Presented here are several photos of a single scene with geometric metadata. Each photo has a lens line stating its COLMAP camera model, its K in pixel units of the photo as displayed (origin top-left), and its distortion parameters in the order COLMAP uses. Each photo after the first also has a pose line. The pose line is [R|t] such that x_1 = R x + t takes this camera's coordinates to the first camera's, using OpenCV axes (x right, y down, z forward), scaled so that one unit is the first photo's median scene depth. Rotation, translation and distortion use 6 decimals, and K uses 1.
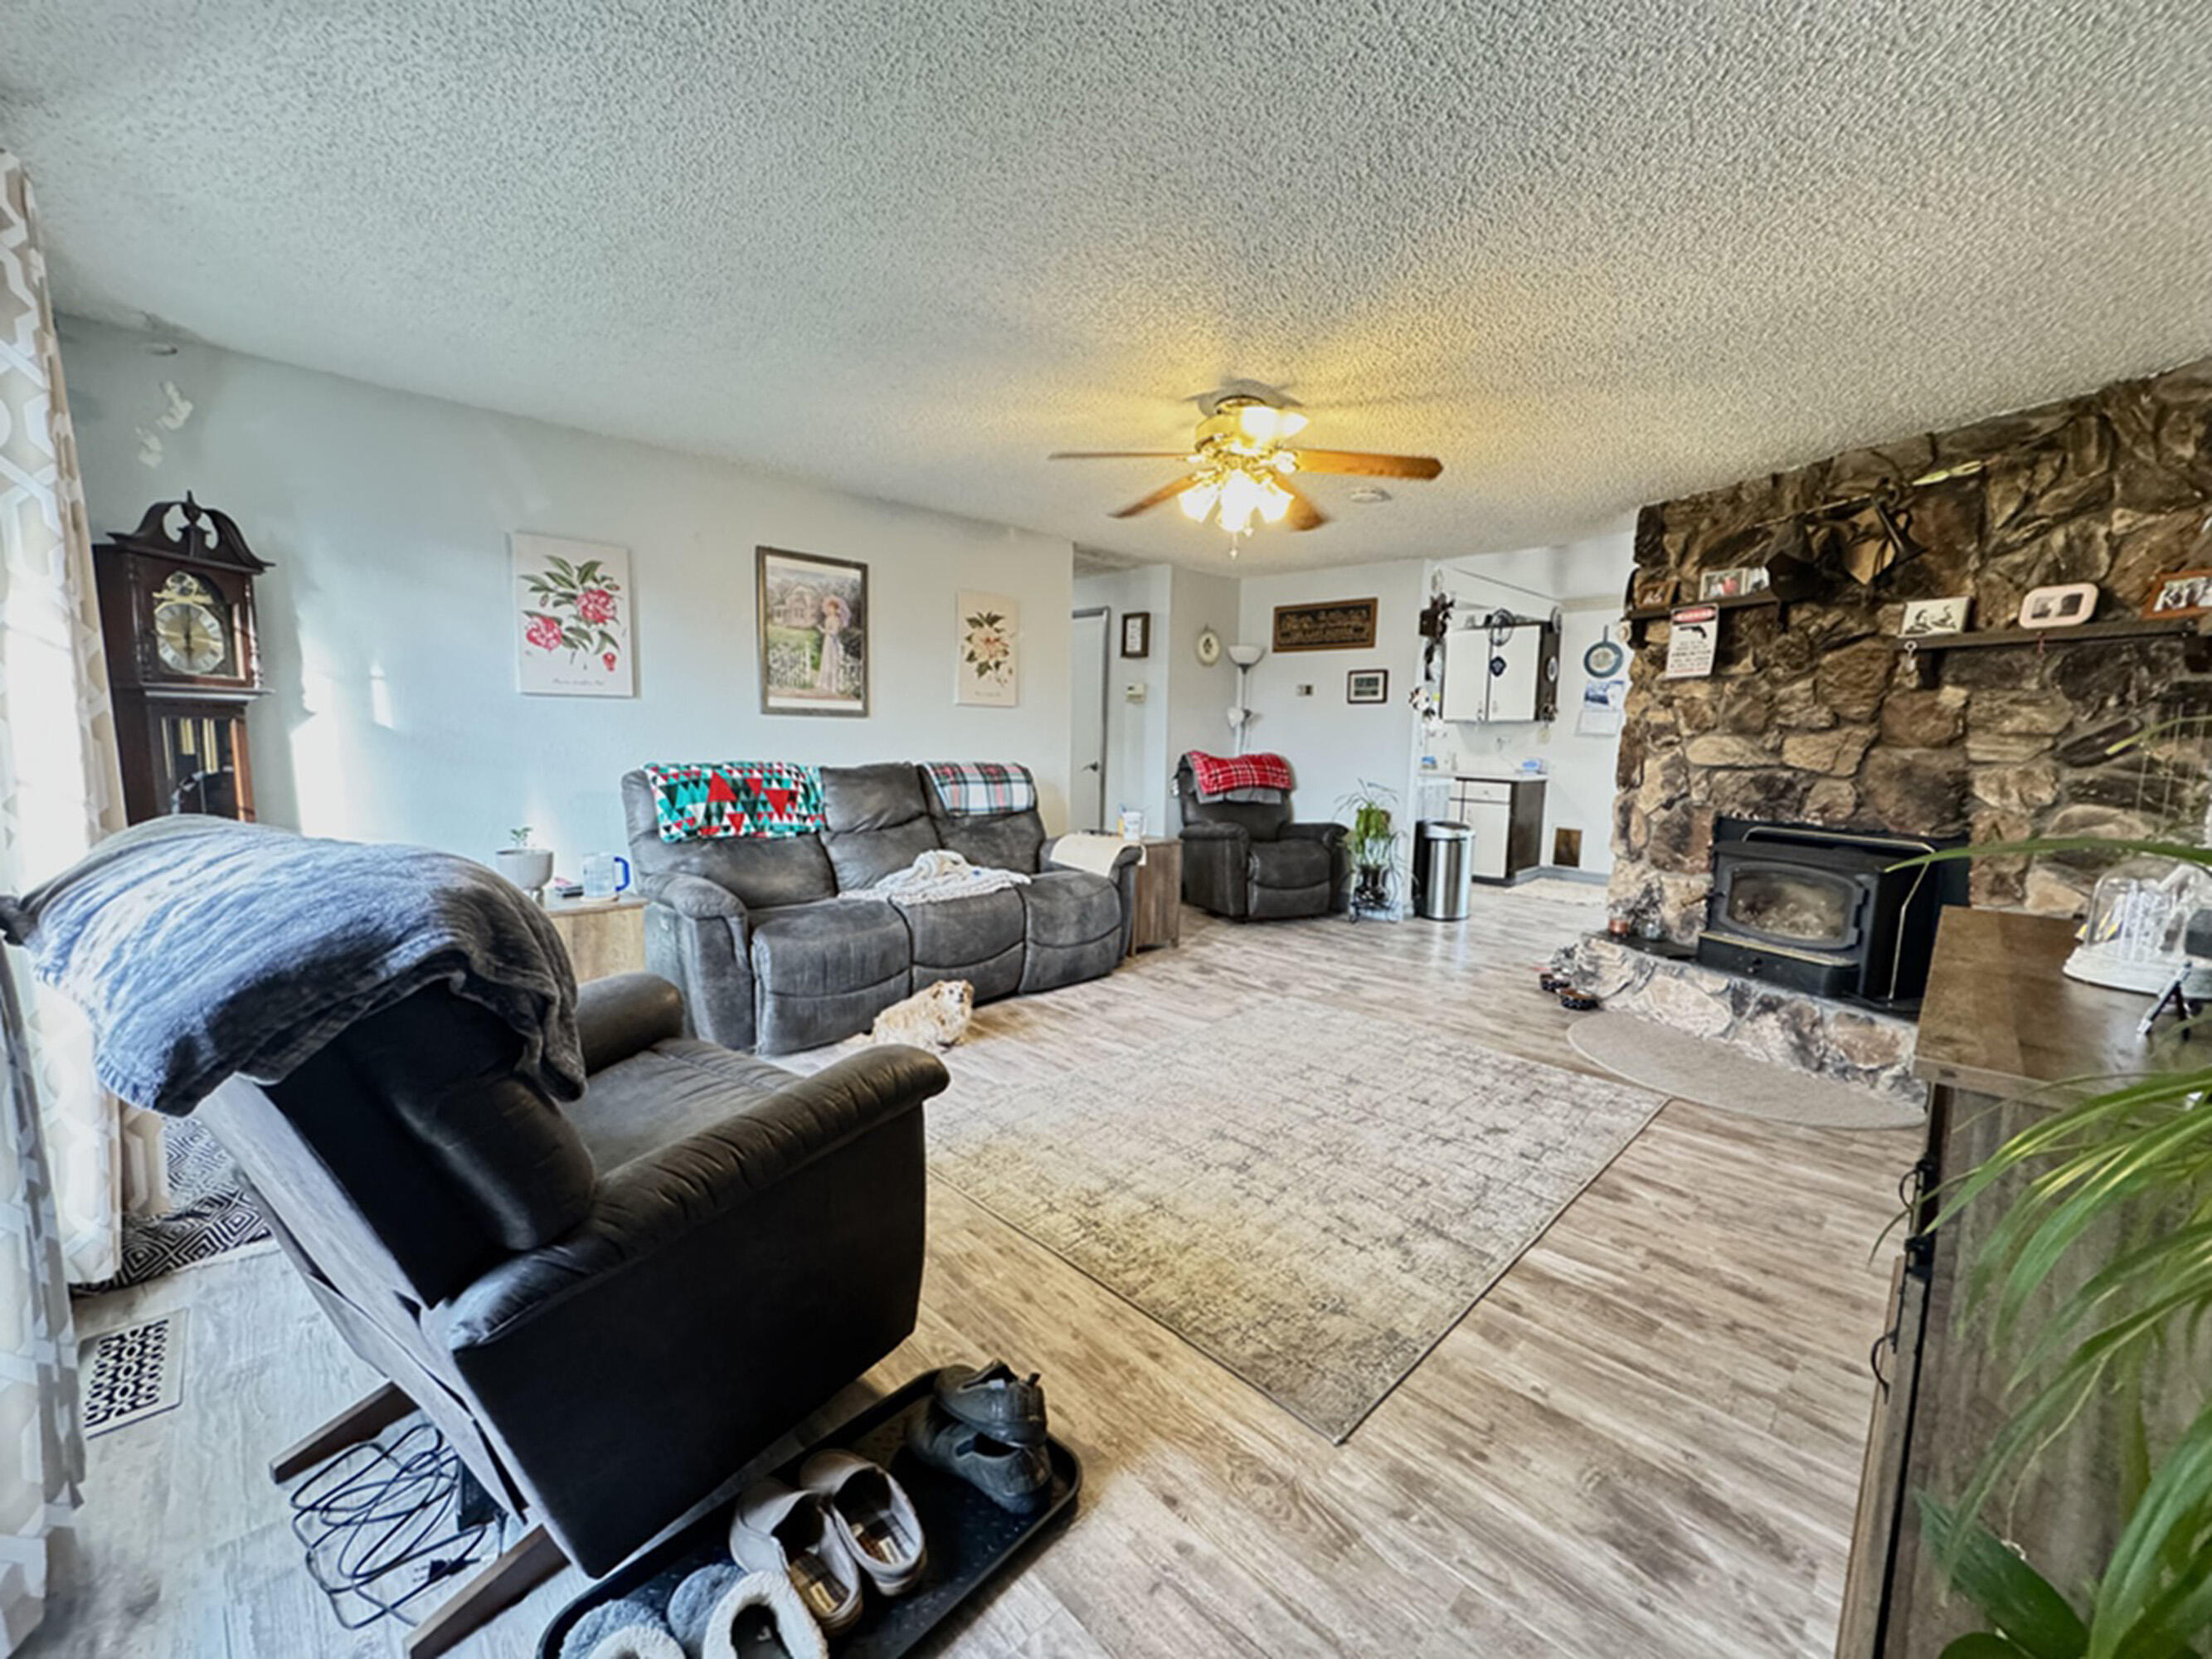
lens RADIAL K [[875.8, 0, 1106.0], [0, 875.8, 829.5], [0, 0, 1]] dist [0.000659, -0.000093]
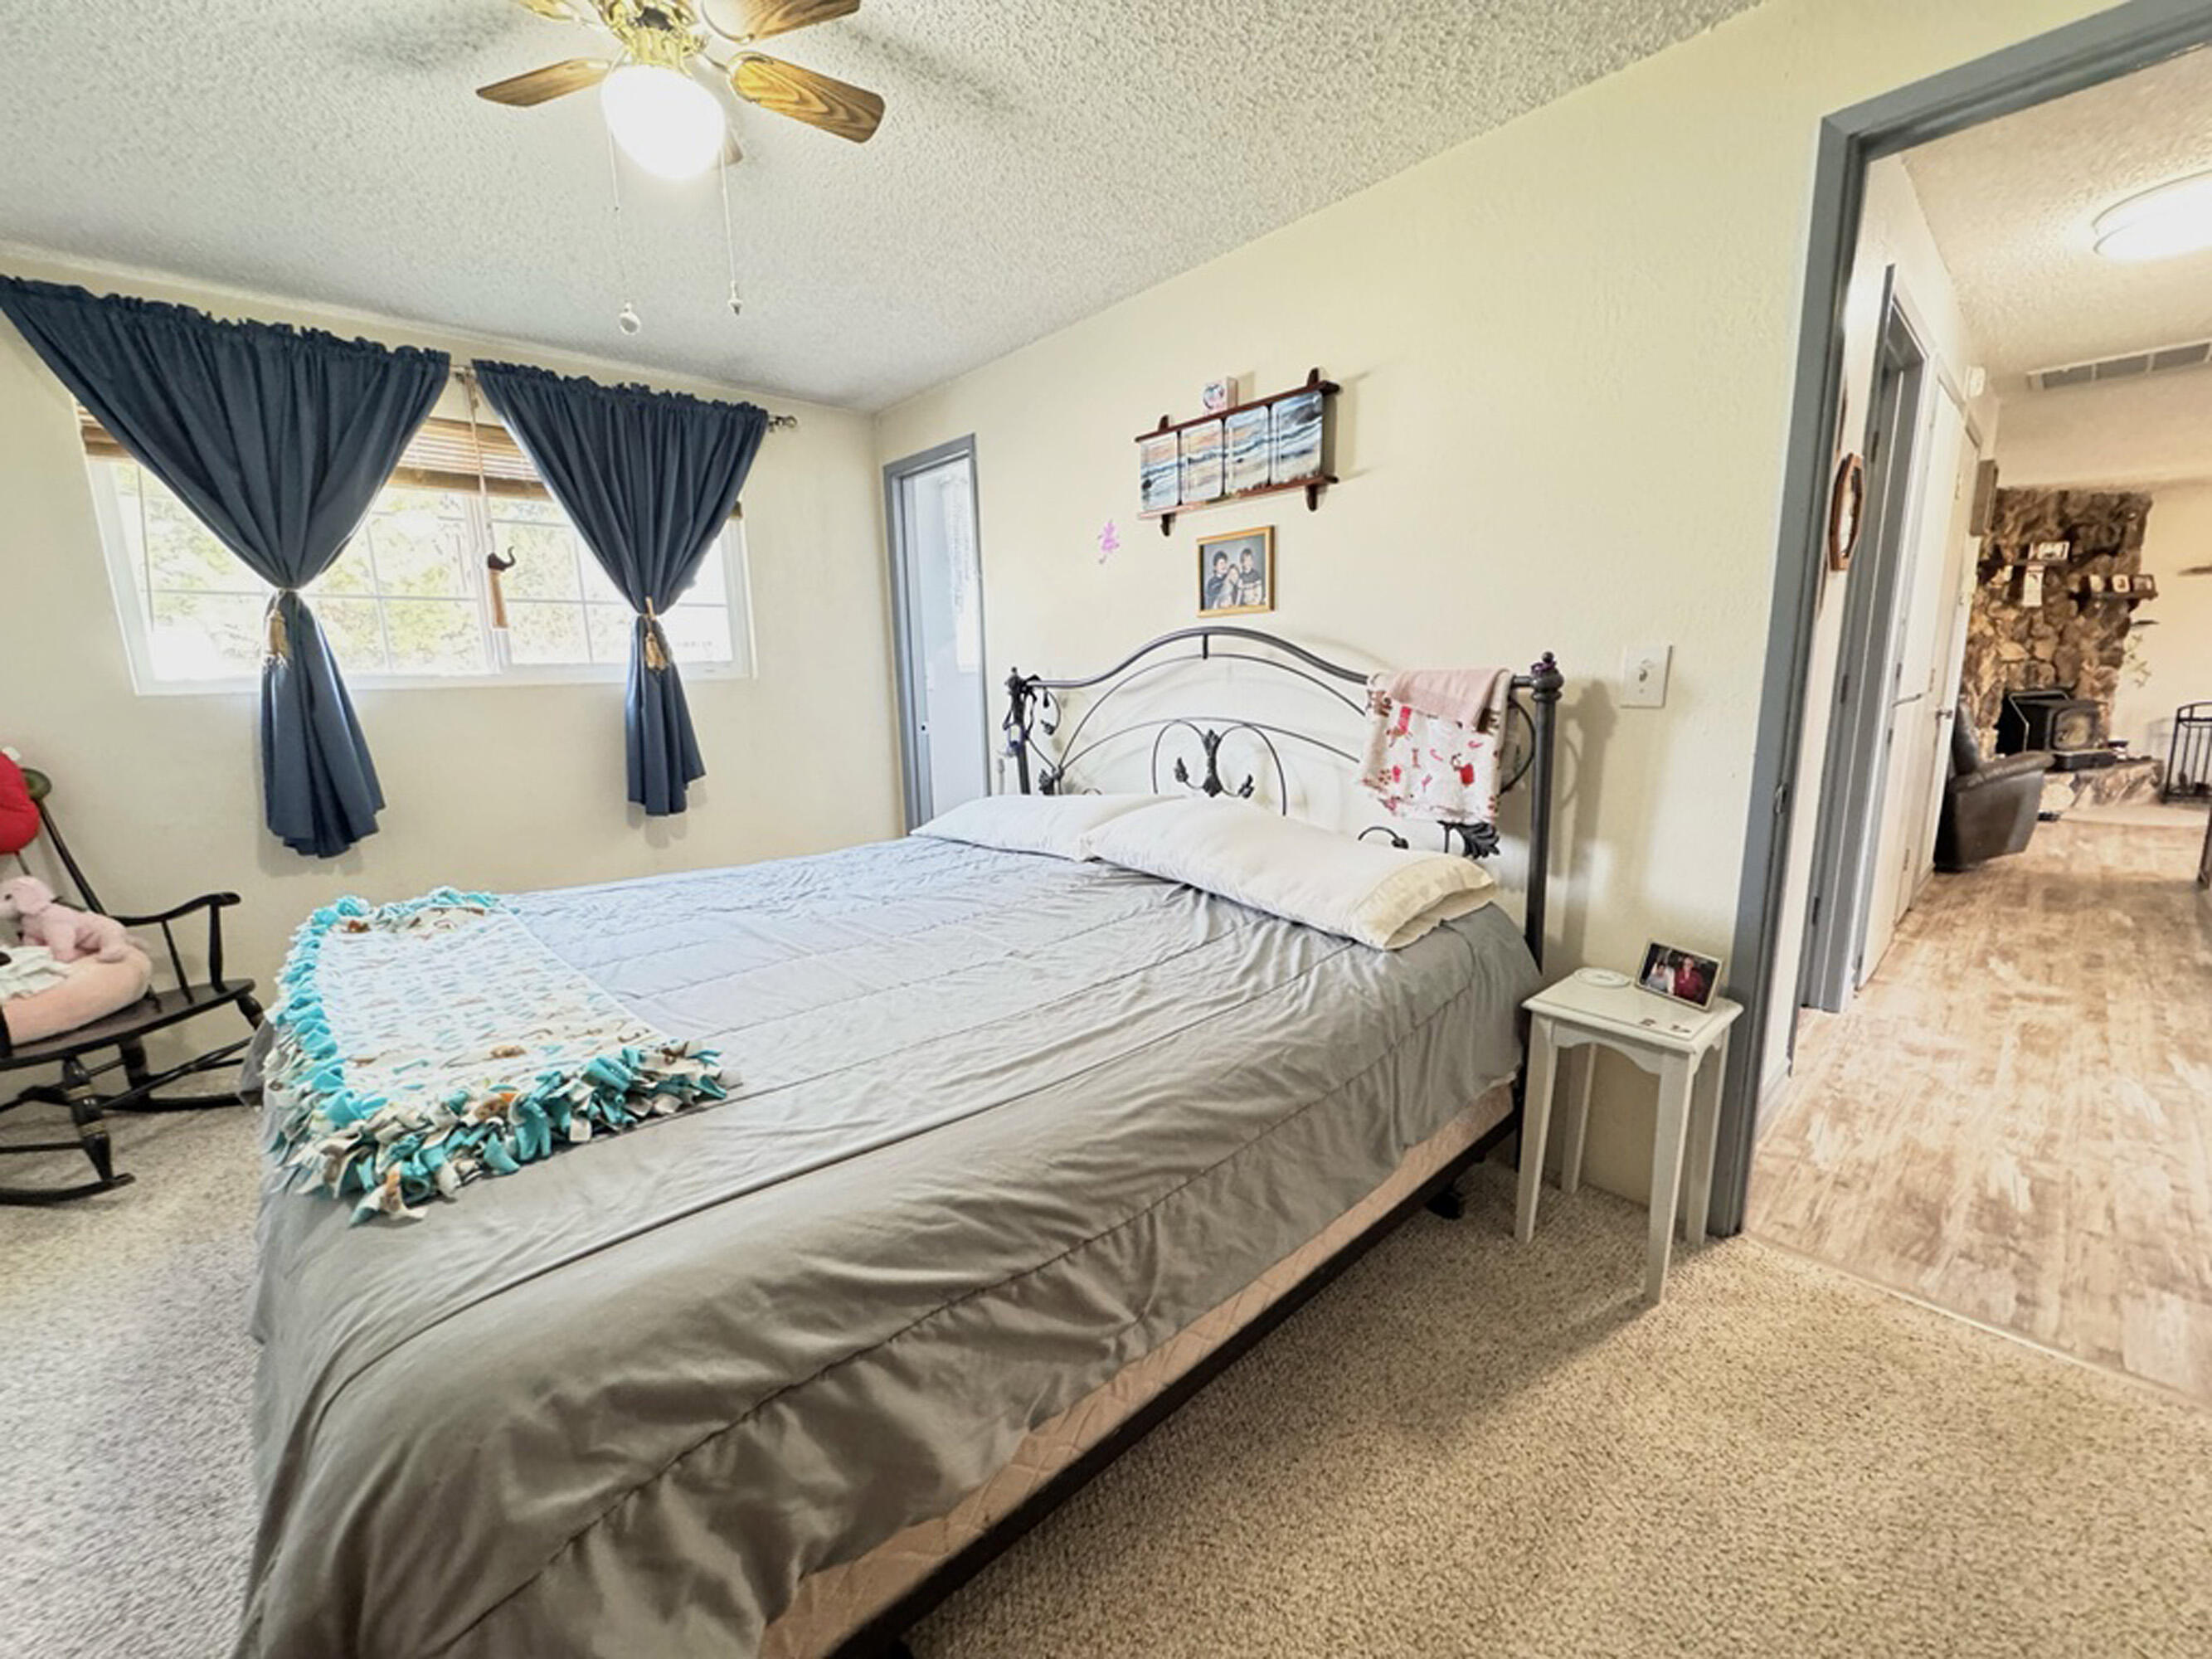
lens RADIAL K [[875.8, 0, 1106.0], [0, 875.8, 829.5], [0, 0, 1]] dist [0.000659, -0.000093]
pose [[0.062482, -0.193566, 0.979096, -1.260308], [0.131307, 0.974079, 0.184195, -0.326632], [-0.989371, 0.117054, 0.086279, 2.903242]]
